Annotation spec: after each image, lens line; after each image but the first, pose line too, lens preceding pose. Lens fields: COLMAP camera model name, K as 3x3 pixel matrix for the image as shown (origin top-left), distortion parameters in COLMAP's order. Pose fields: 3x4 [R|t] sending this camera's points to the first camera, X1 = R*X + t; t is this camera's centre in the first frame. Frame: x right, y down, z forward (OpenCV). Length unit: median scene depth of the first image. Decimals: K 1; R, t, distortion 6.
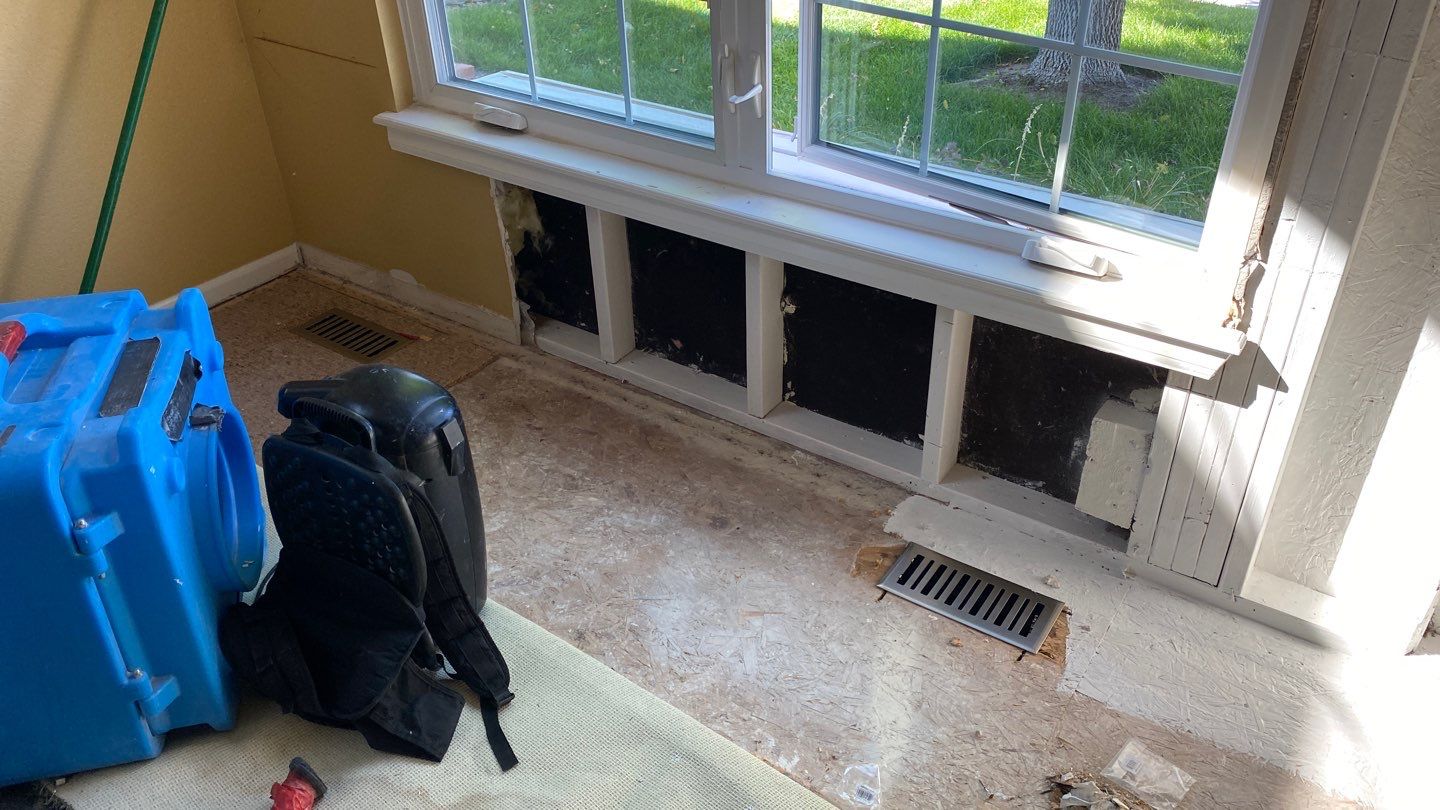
lens RADIAL K [[1087.9, 0, 741.6], [0, 1087.9, 393.2], [0, 0, 1]] dist [0.068286, -0.102338]
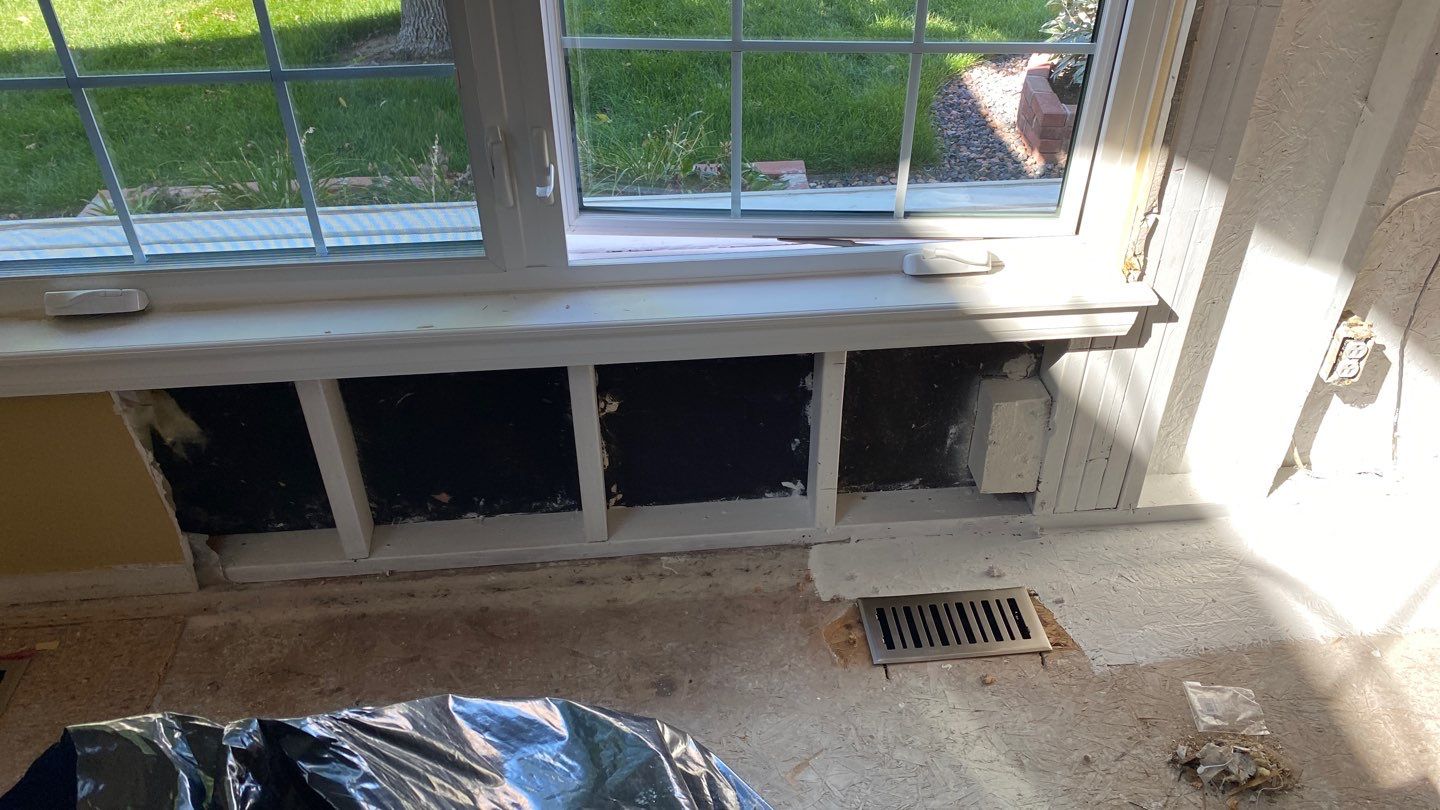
lens RADIAL K [[1087.9, 0, 736.1], [0, 1087.9, 385.5], [0, 0, 1]] dist [0.068286, -0.102338]
pose [[0.772638, -0.363584, 0.520419, -0.354622], [0.341315, 0.929104, 0.142375, -0.206935], [-0.535289, 0.067622, 0.841958, 0.286436]]
